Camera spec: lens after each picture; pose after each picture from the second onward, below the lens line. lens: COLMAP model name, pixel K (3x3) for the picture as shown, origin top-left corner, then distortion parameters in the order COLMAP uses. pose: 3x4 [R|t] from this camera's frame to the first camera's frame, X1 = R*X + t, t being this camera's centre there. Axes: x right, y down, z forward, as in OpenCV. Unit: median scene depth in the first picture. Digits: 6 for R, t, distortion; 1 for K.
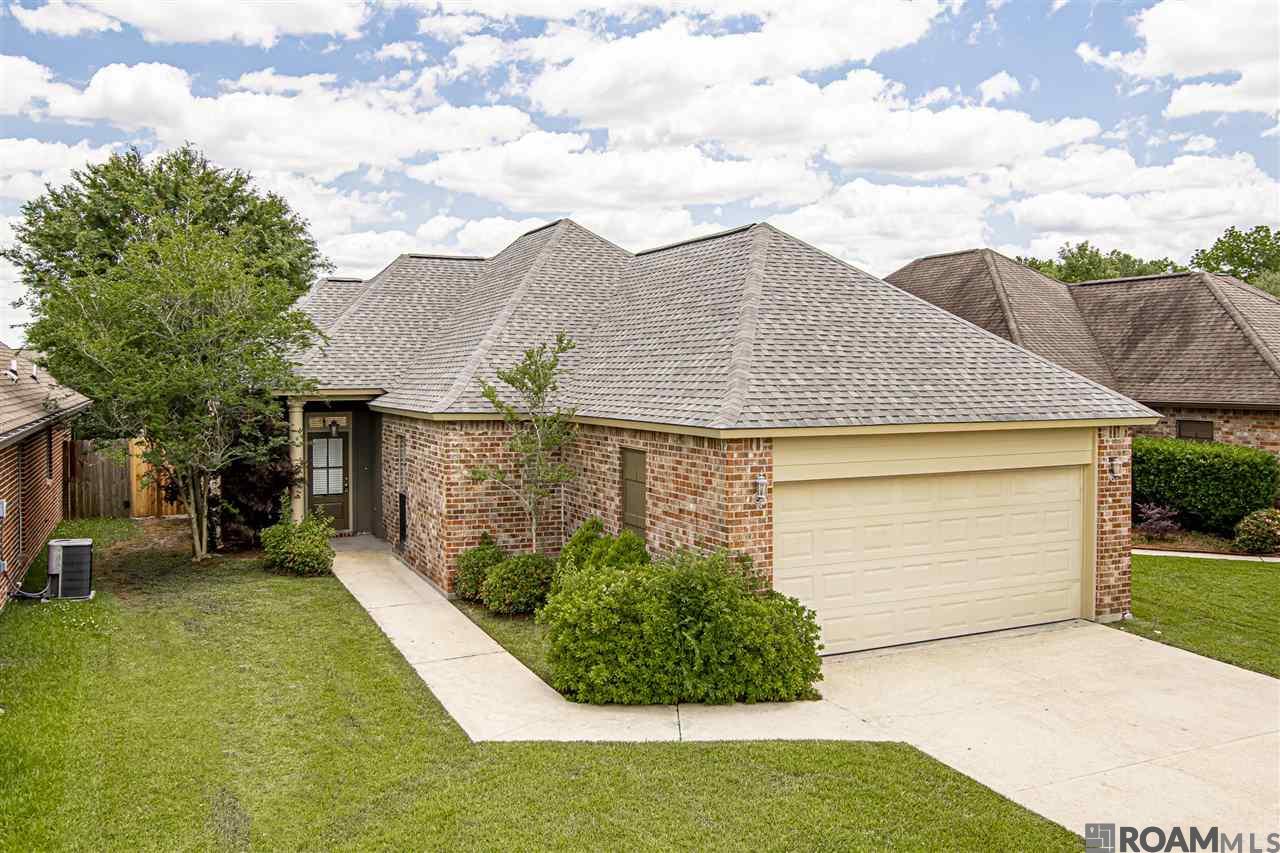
lens RADIAL K [[1005.2, 0, 639.4], [0, 1005.2, 426.3], [0, 0, 1]] dist [0.000757, -0.003812]
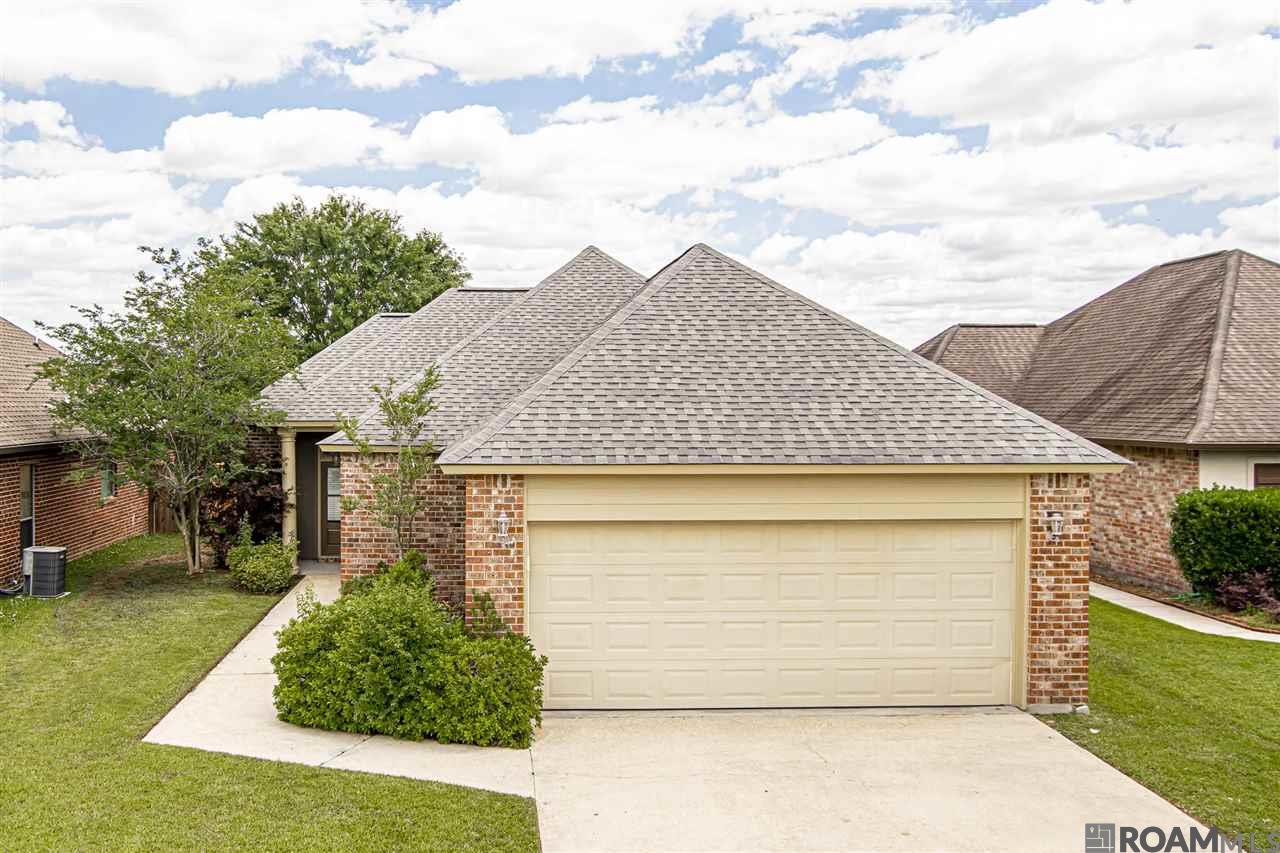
lens RADIAL K [[1106.1, 0, 639.3], [0, 1106.1, 452.5], [0, 0, 1]] dist [-0.005606, 0.019066]
pose [[0.930656, 0.017792, -0.365463, 0.481759], [-0.021130, 0.999764, -0.005137, -0.005530], [0.365285, 0.012503, 0.930812, 0.040153]]
